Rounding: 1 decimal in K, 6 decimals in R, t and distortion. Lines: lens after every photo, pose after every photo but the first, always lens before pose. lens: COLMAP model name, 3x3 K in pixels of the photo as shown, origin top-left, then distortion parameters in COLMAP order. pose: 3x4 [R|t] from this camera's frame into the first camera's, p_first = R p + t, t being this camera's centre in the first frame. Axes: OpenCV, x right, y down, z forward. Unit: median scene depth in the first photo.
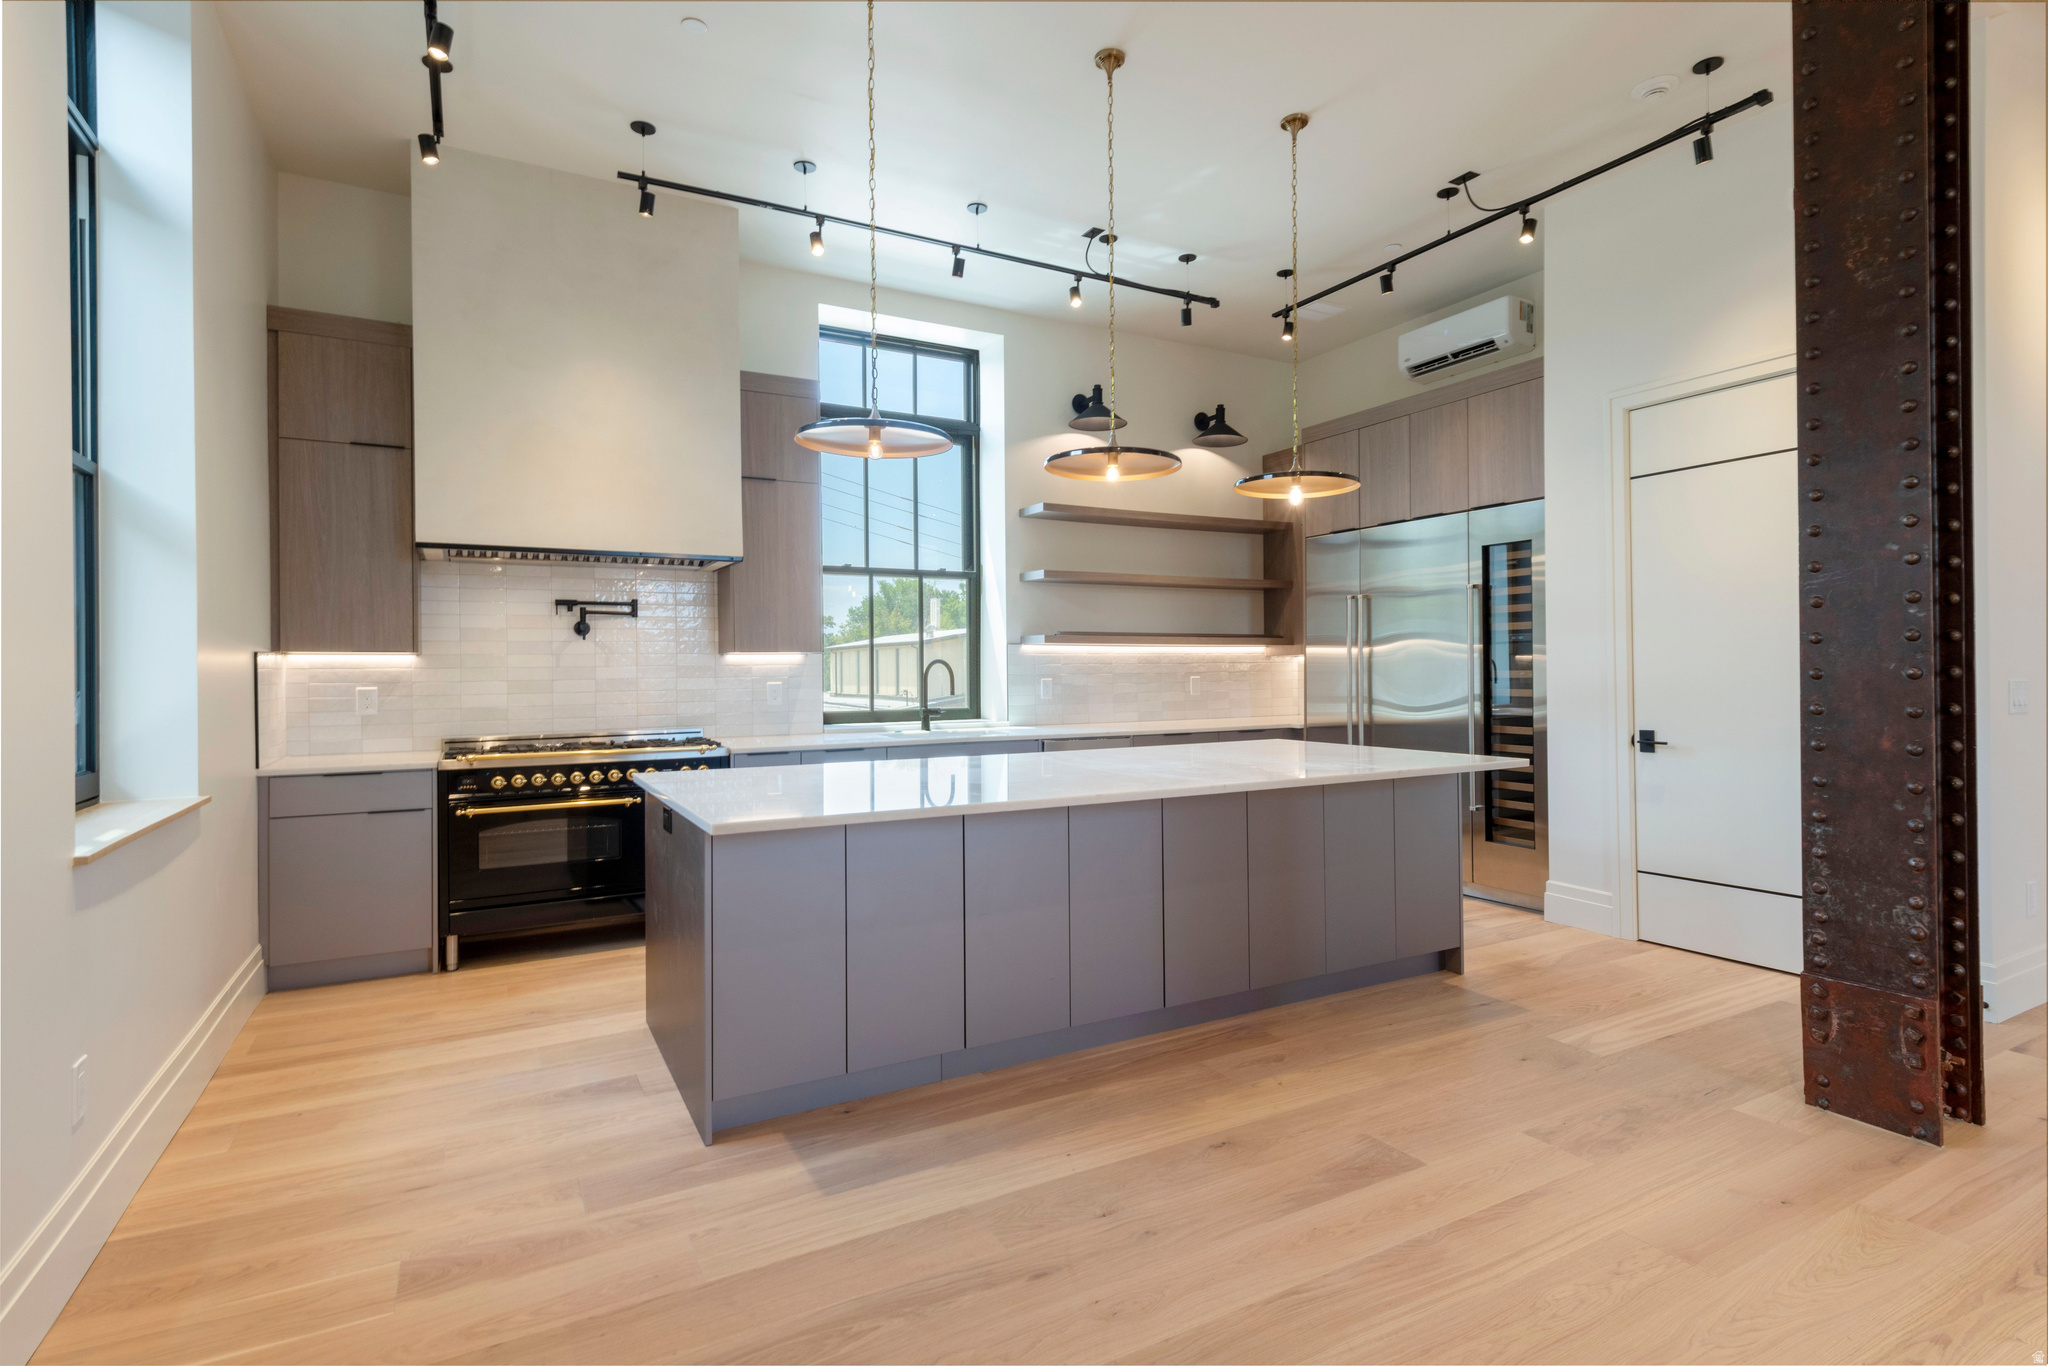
lens RADIAL K [[997.8, 0, 1025.6], [0, 997.8, 671.0], [0, 0, 1]] dist [0.013153, -0.001844]
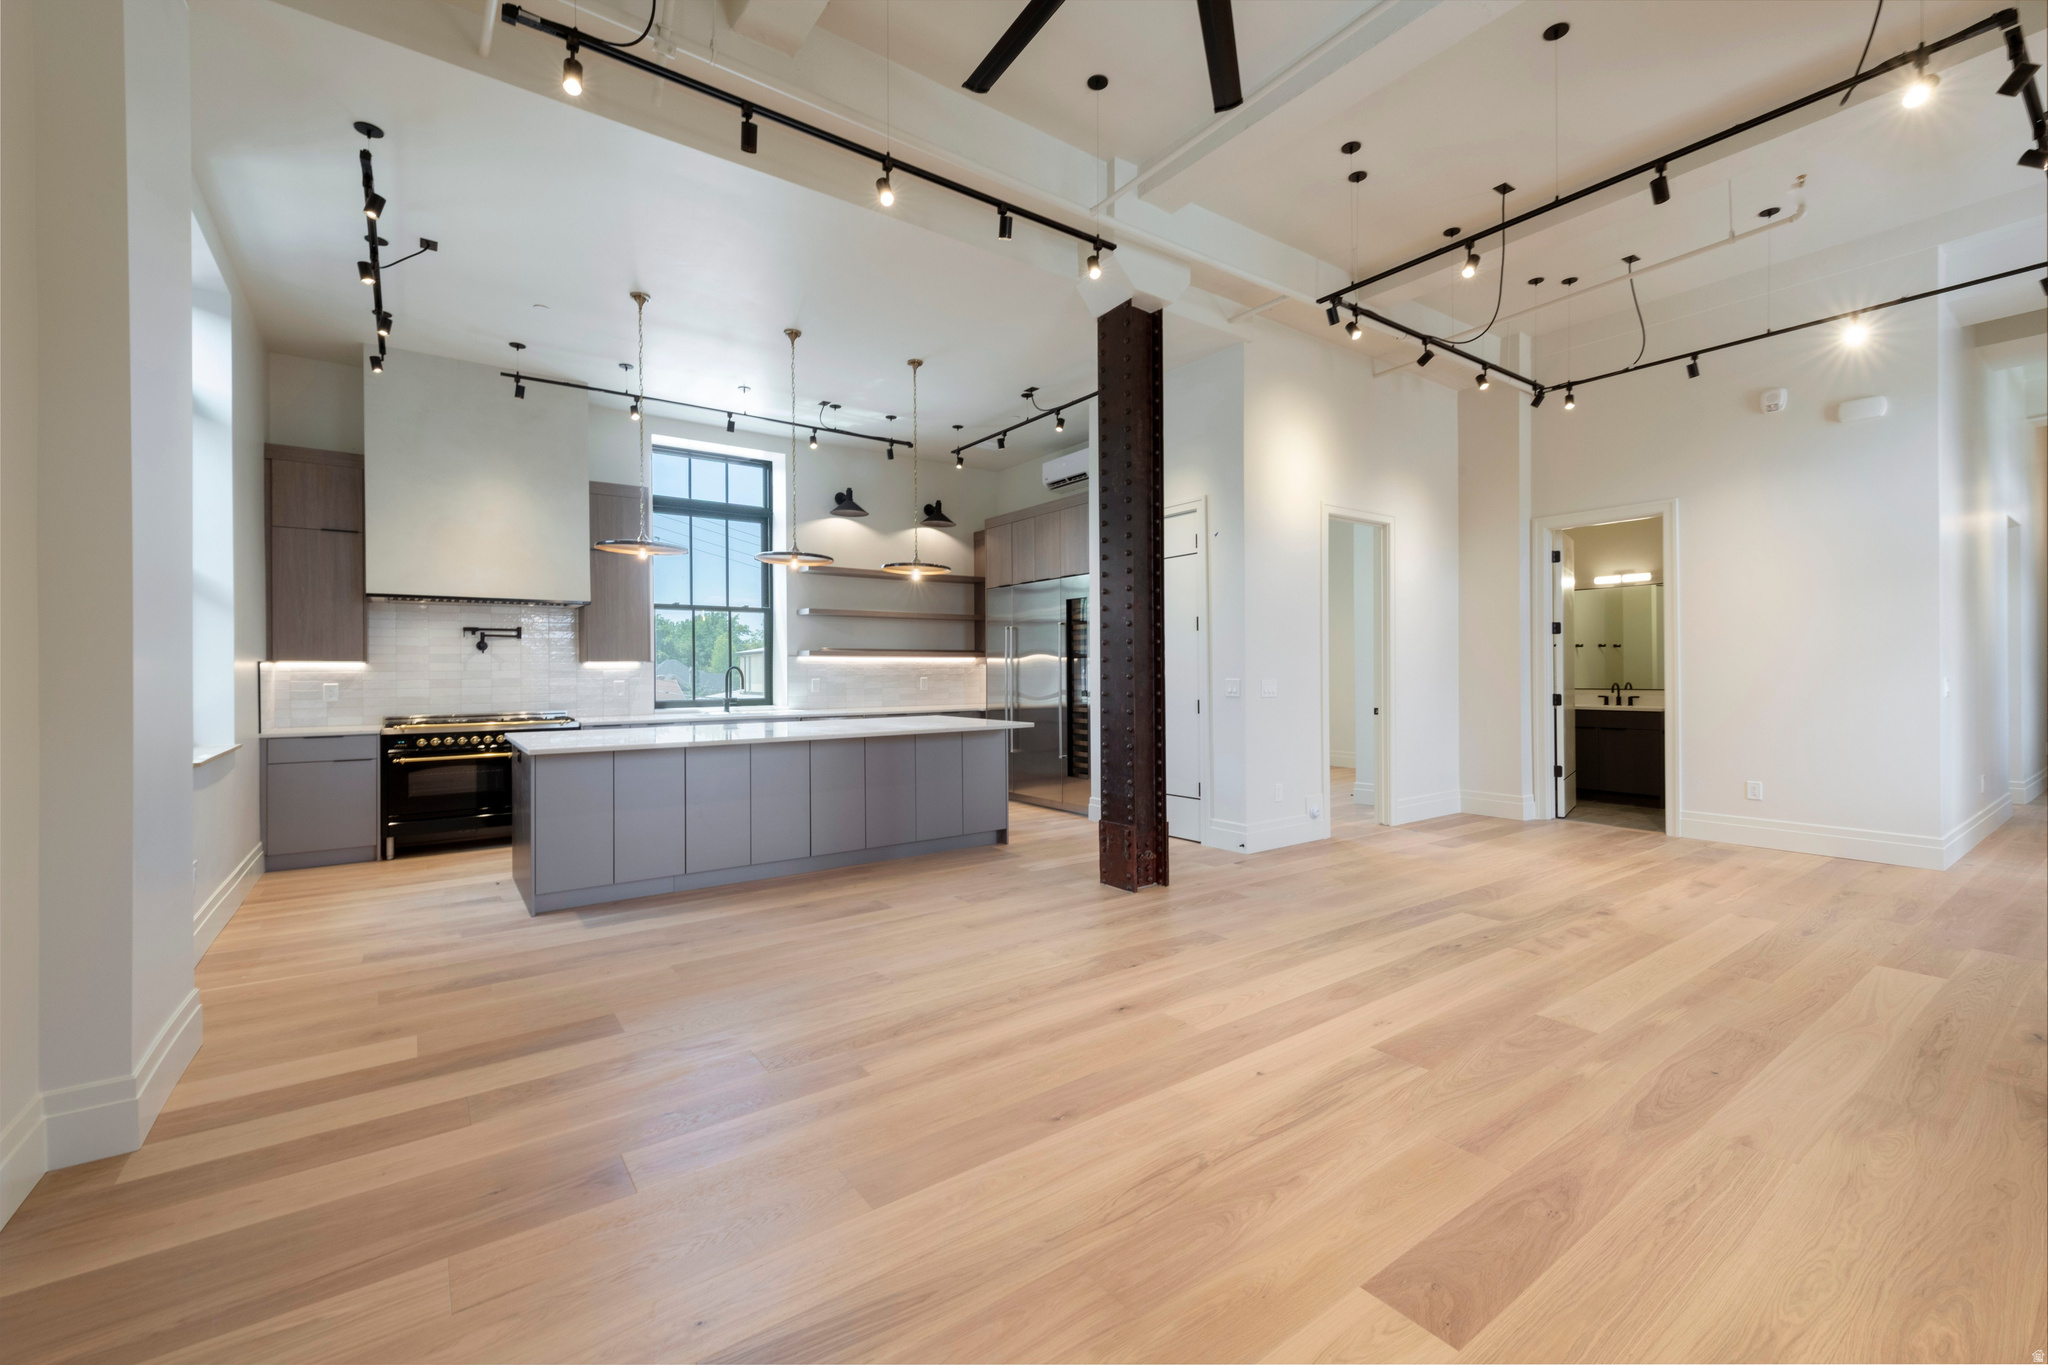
lens RADIAL K [[842.6, 0, 1031.6], [0, 842.6, 672.6], [0, 0, 1]] dist [0.011346, -0.002272]
pose [[0.991922, 0.002819, 0.126817, 0.261179], [-0.002855, 0.999996, 0.000098, -0.004171], [-0.126816, -0.000460, 0.991926, -0.454218]]
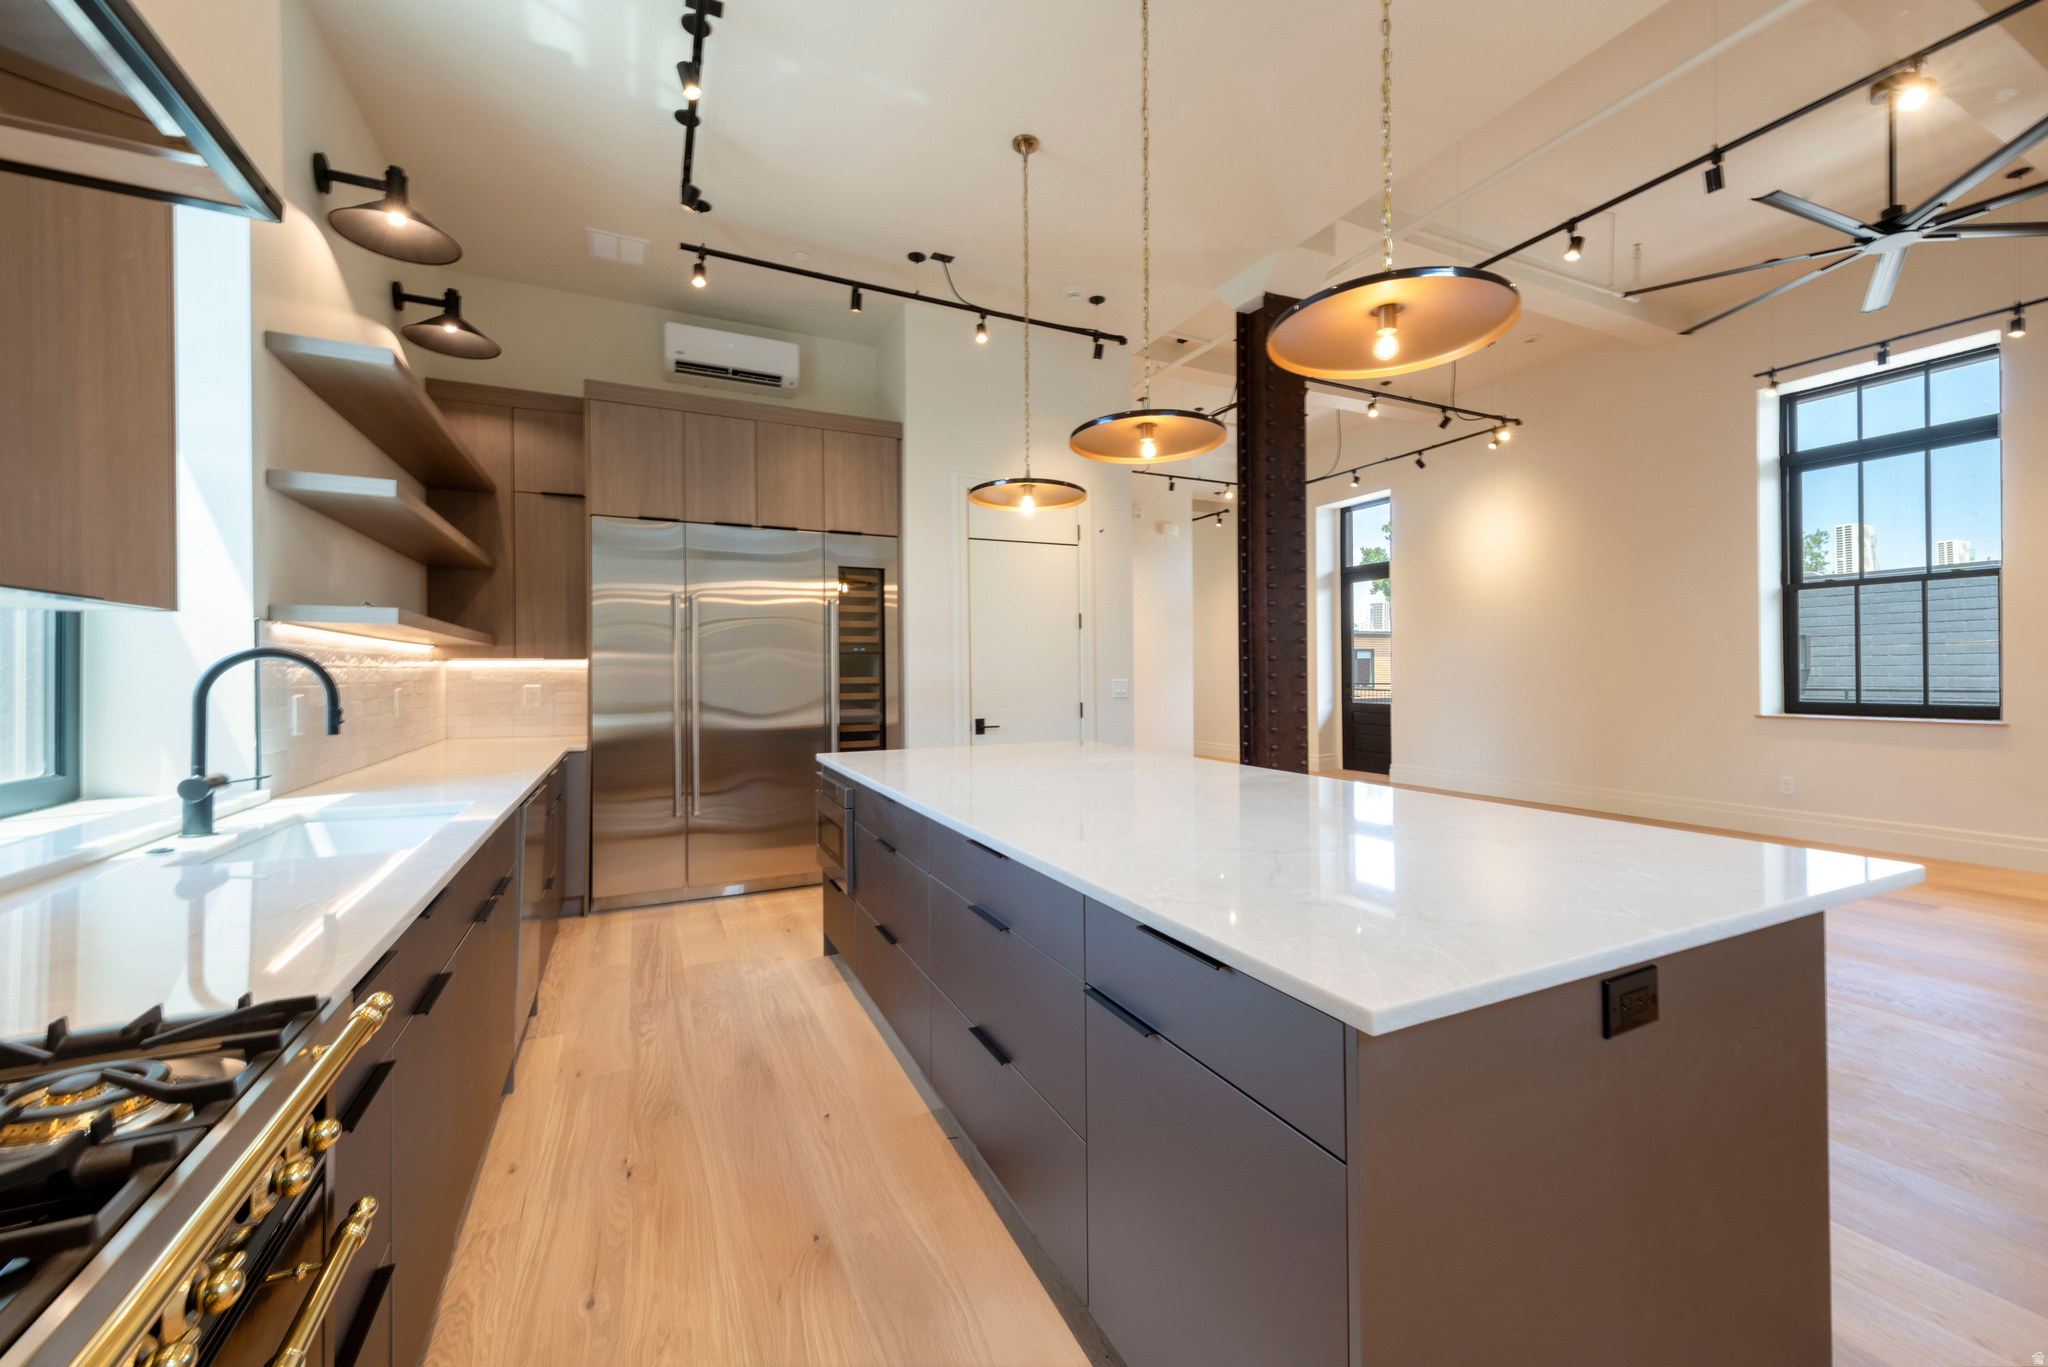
lens RADIAL K [[801.9, 0, 1028.8], [0, 801.9, 674.6], [0, 0, 1]] dist [0.005624, -0.001785]
pose [[0.050724, 0.007425, 0.998685, -0.506329], [0.006501, 0.999949, -0.007764, 0.005806], [-0.998692, 0.006886, 0.050673, 0.876826]]
